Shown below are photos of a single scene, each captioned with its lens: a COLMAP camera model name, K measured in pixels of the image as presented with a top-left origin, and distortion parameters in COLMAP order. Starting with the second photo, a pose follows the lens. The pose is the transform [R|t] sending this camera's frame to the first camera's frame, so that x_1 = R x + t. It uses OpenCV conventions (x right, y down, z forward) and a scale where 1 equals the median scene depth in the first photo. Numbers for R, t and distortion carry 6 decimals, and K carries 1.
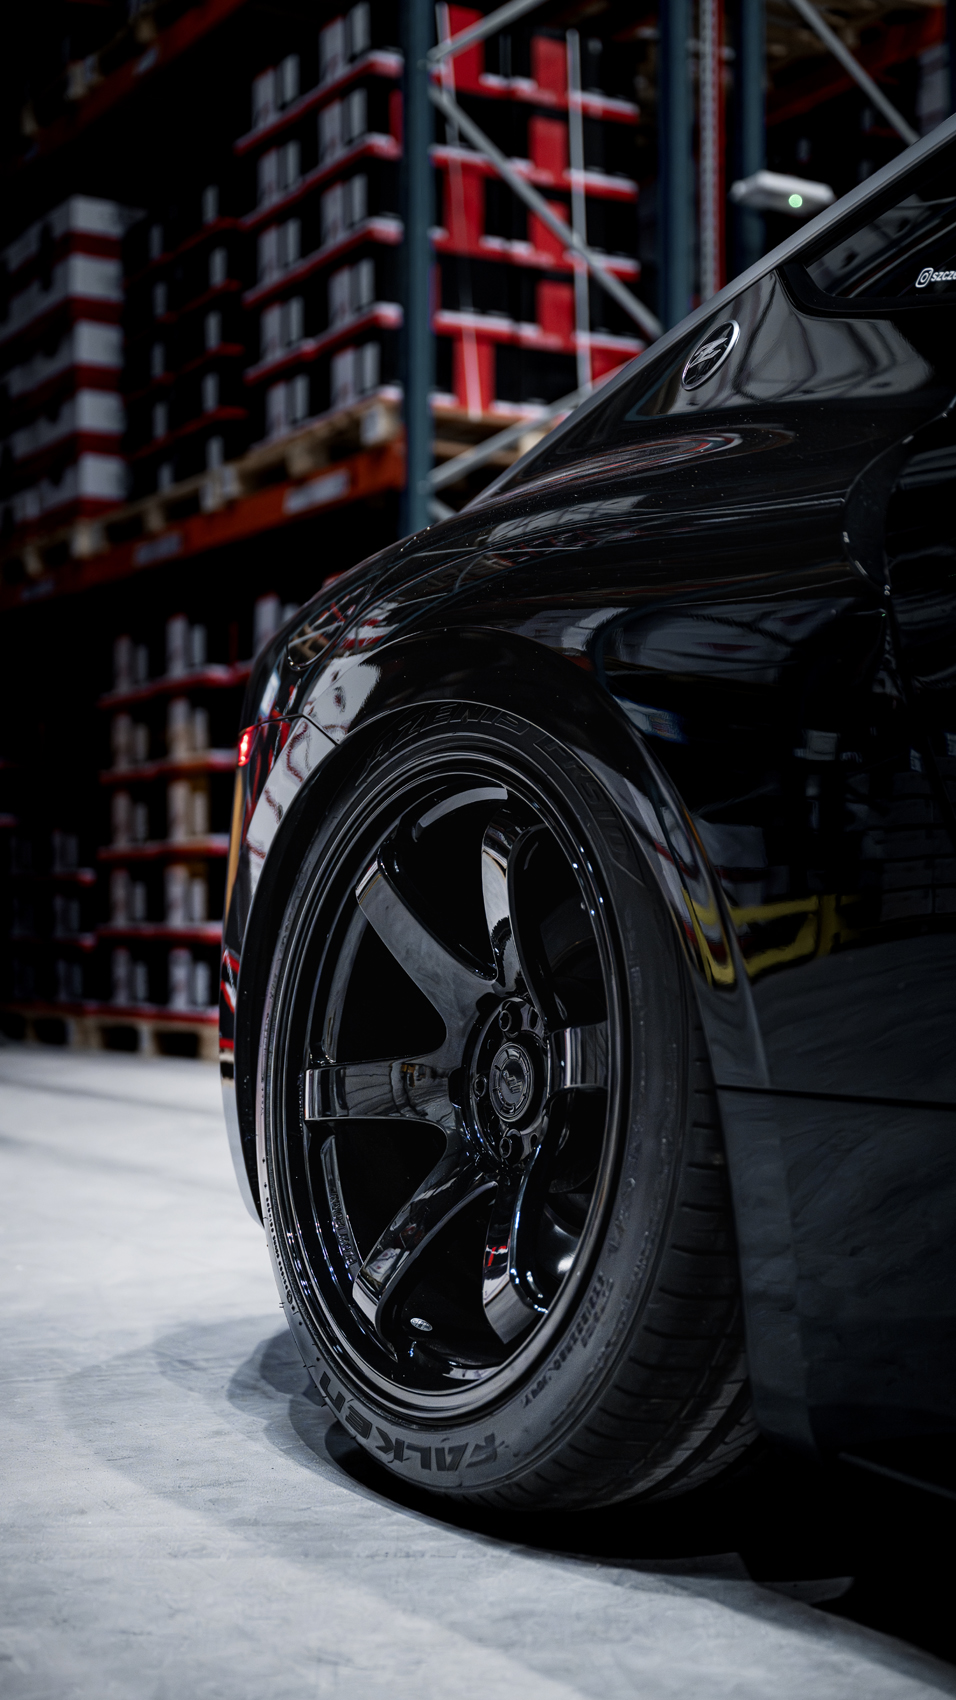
lens RADIAL K [[2266.8, 0, 508.3], [0, 2266.8, 844.2], [0, 0, 1]] dist [0.012706, 0.000000]
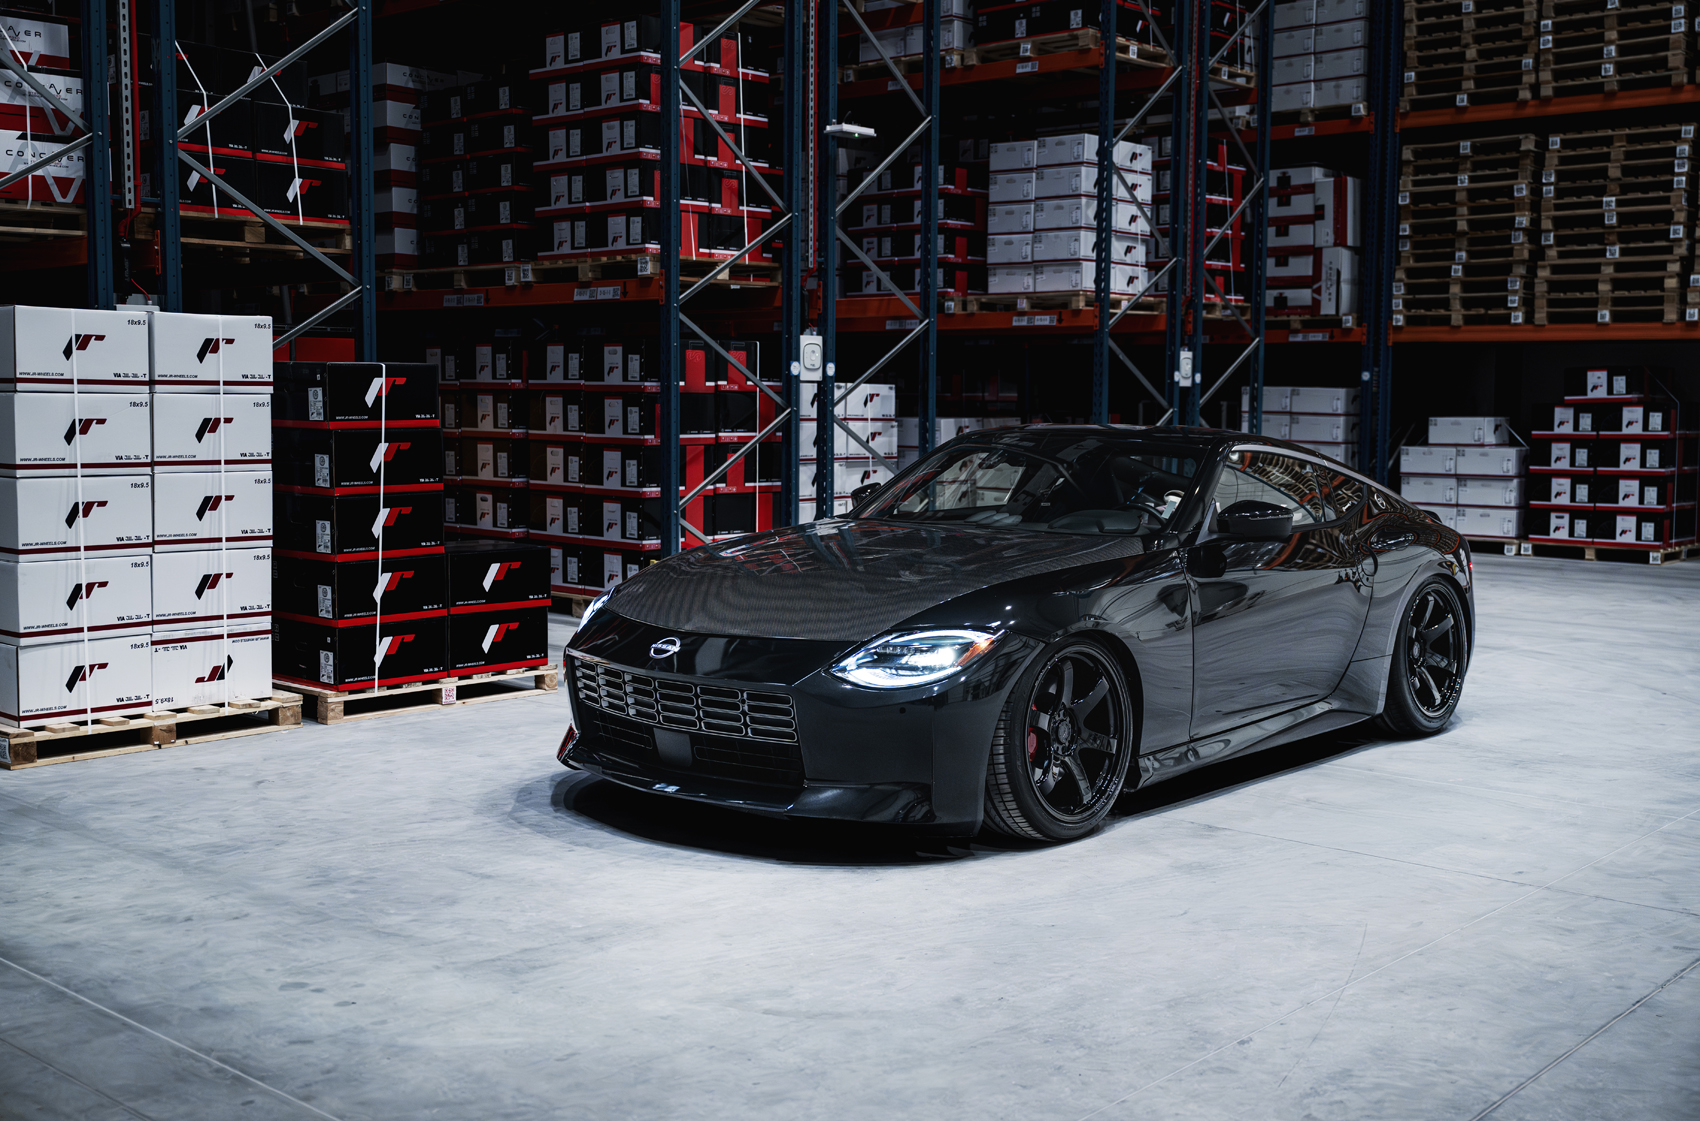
lens RADIAL K [[1911.2, 0, 858.7], [0, 1911.2, 575.4], [0, 0, 1]] dist [-0.002494, 0.000000]
pose [[0.960468, -0.013072, 0.278083, -0.292491], [-0.024041, 0.991271, 0.129633, -0.128709], [-0.277350, -0.131194, 0.951769, -0.484264]]
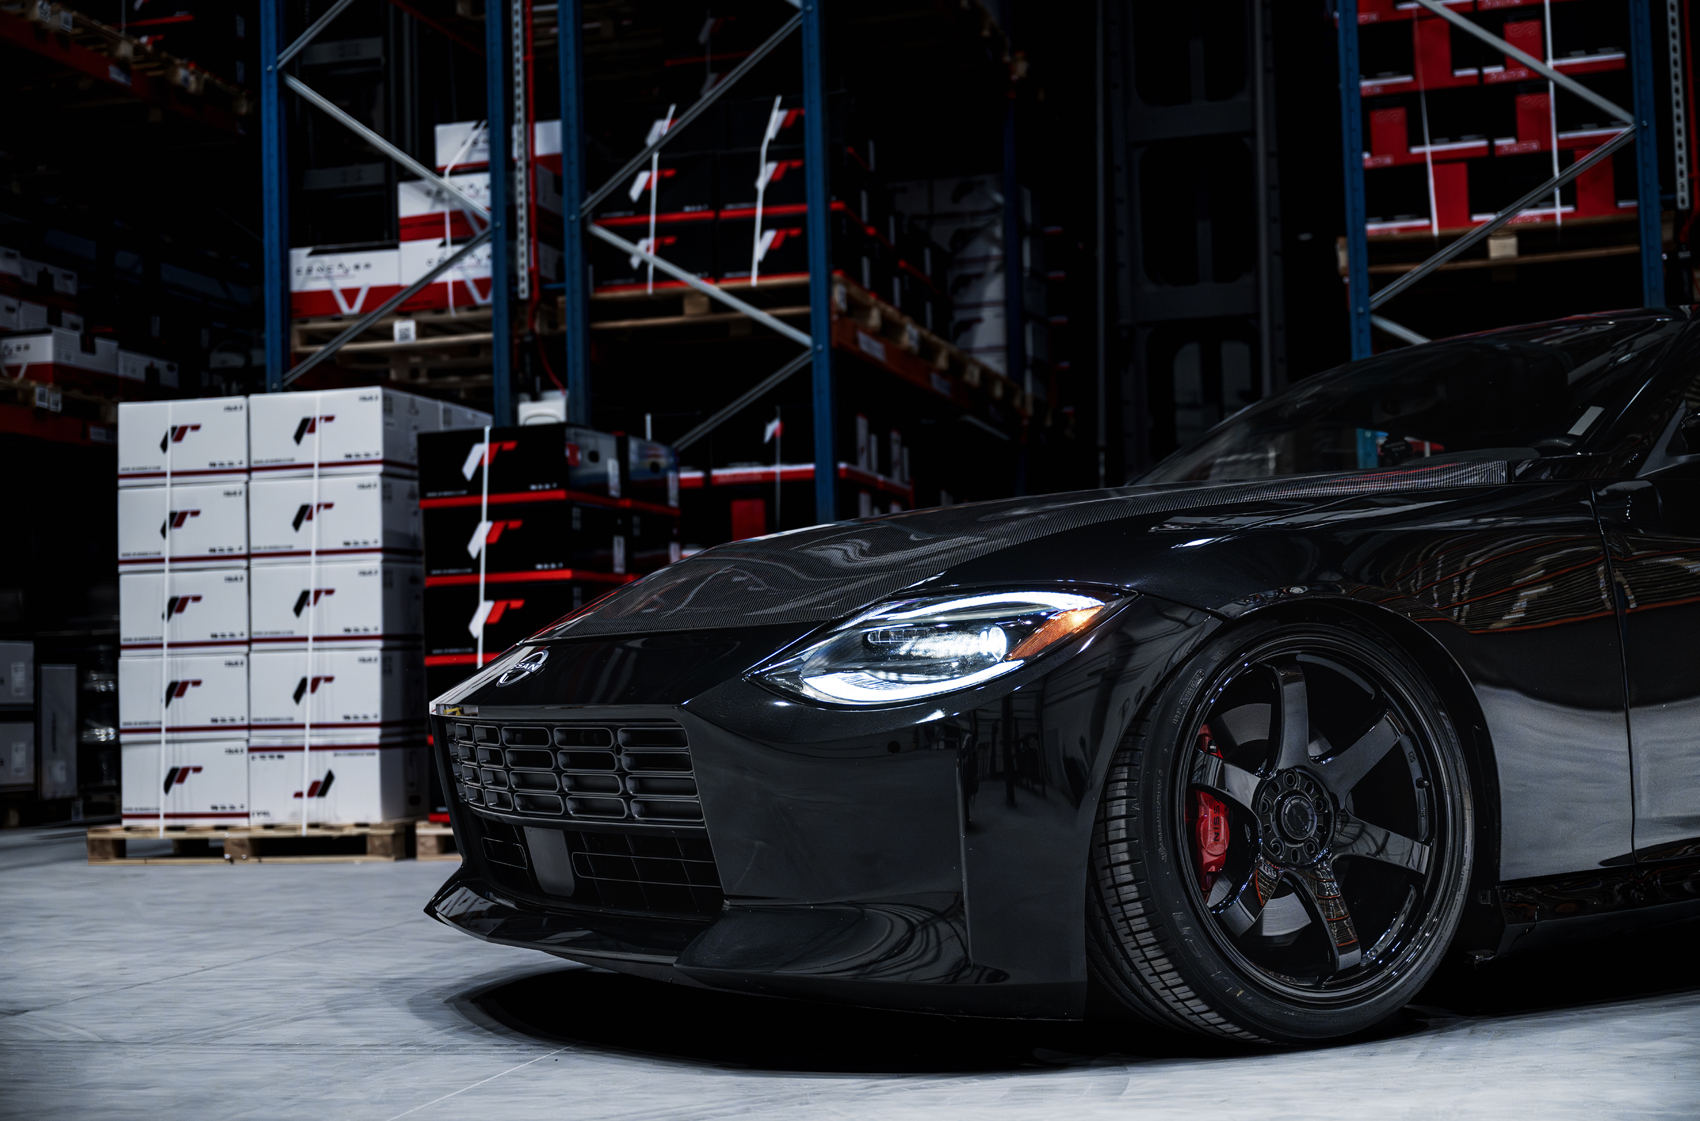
lens RADIAL K [[2341.8, 0, 803.2], [0, 2341.8, 569.2], [0, 0, 1]] dist [0.001166, 0.000000]
pose [[0.653054, -0.054986, -0.755313, 0.604427], [0.052722, 0.998242, -0.027086, -0.006099], [0.755474, -0.022133, 0.654805, -0.006717]]
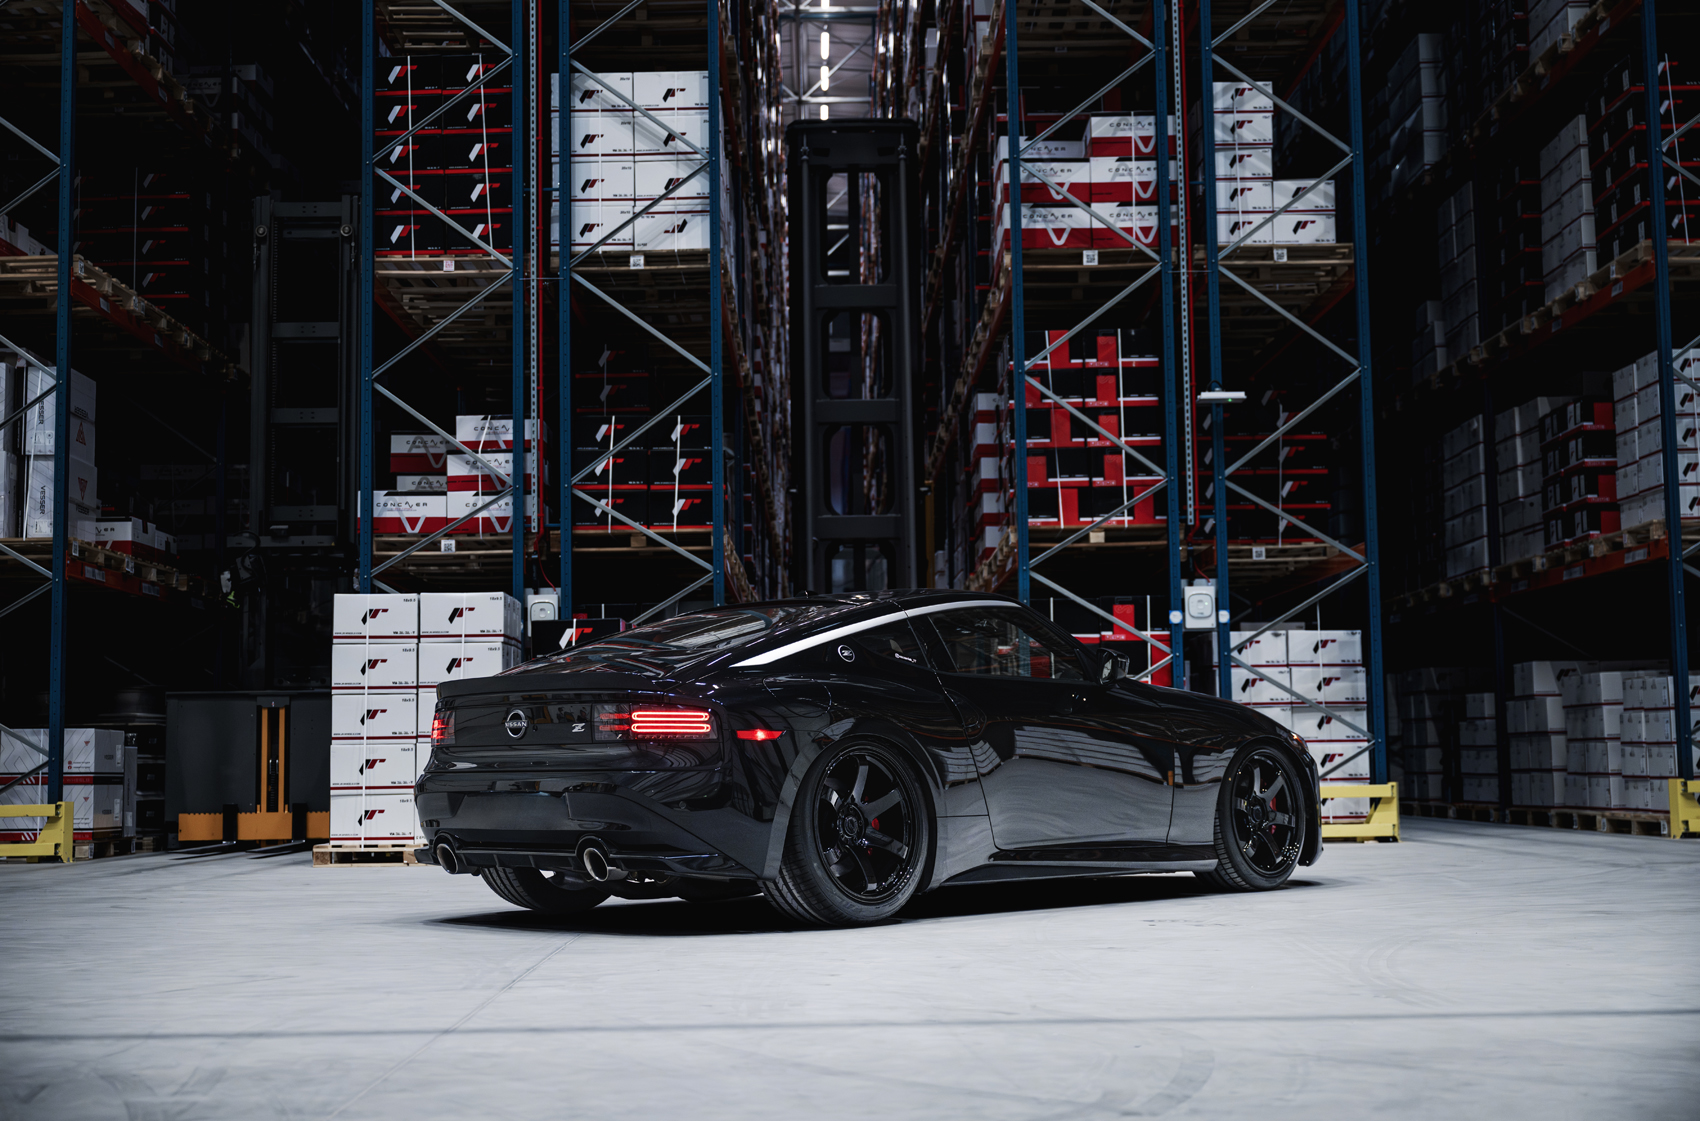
lens RADIAL K [[2318.4, 0, 780.6], [0, 2318.4, 551.0], [0, 0, 1]] dist [-0.004852, 0.000000]
pose [[0.831004, -0.060283, -0.552991, 0.878966], [0.030363, 0.997544, -0.063119, -0.037134], [0.555438, 0.035662, 0.830793, -0.849517]]
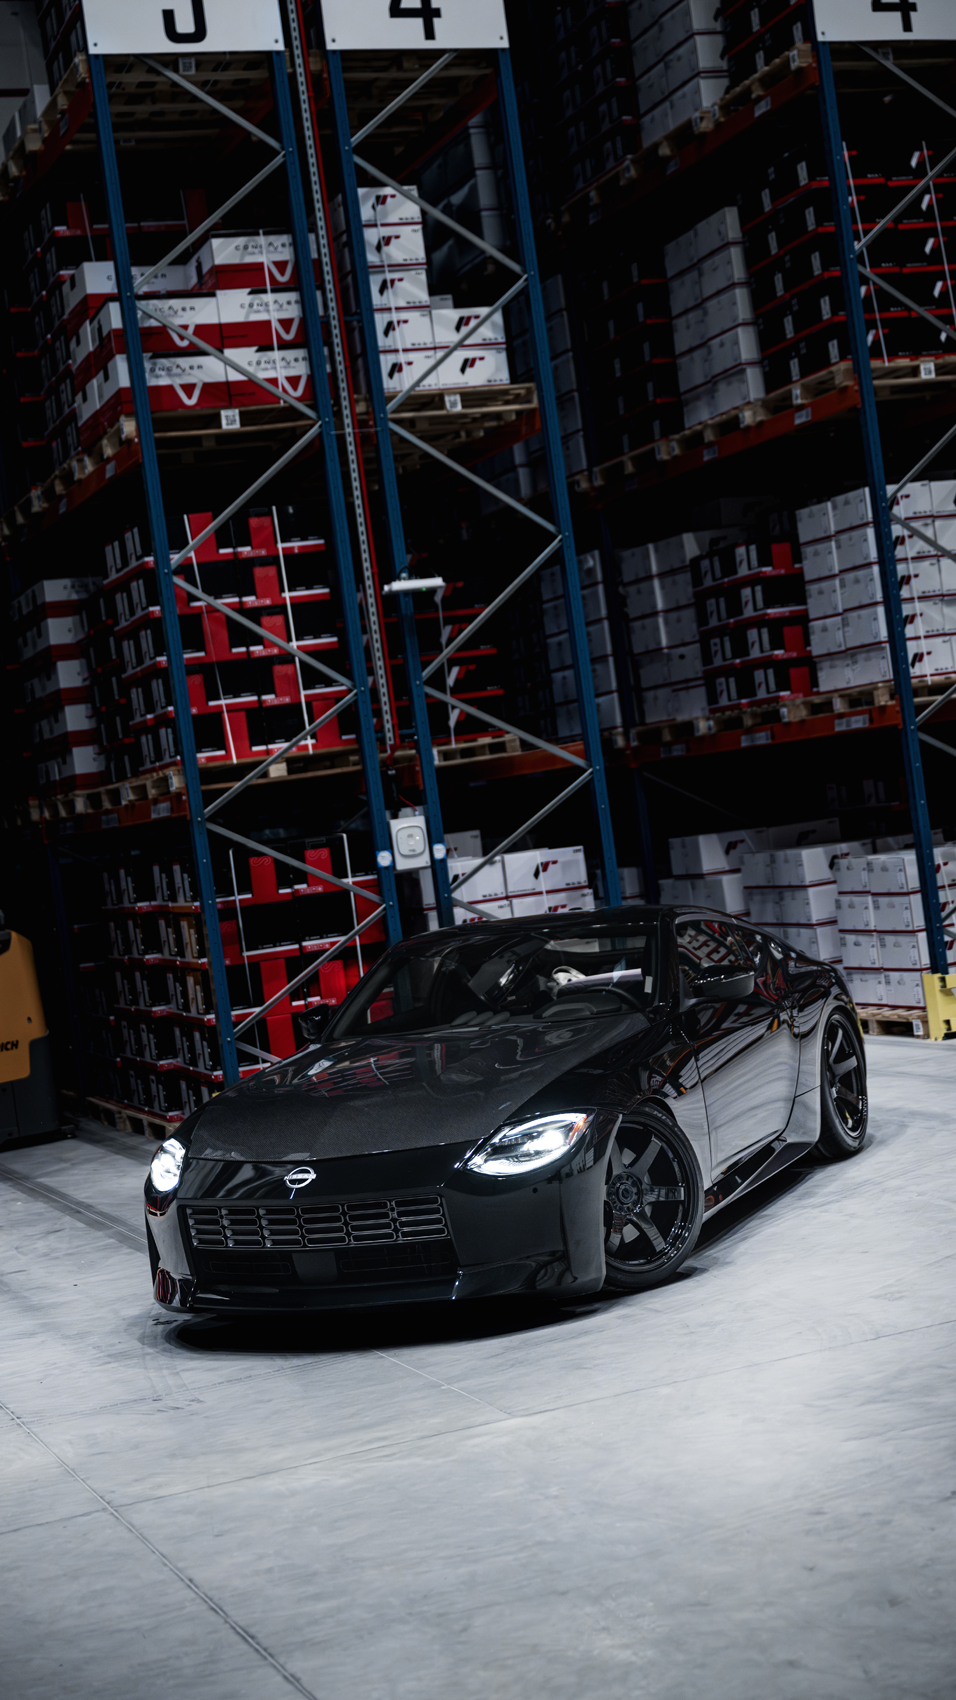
lens RADIAL K [[2679.9, 0, 468.1], [0, 2679.9, 844.0], [0, 0, 1]] dist [-0.002824, 0.000000]
pose [[0.968636, -0.120428, -0.217352, 0.532089], [0.135214, 0.989320, 0.054432, -0.197378], [0.208476, -0.082114, 0.974574, -0.829801]]
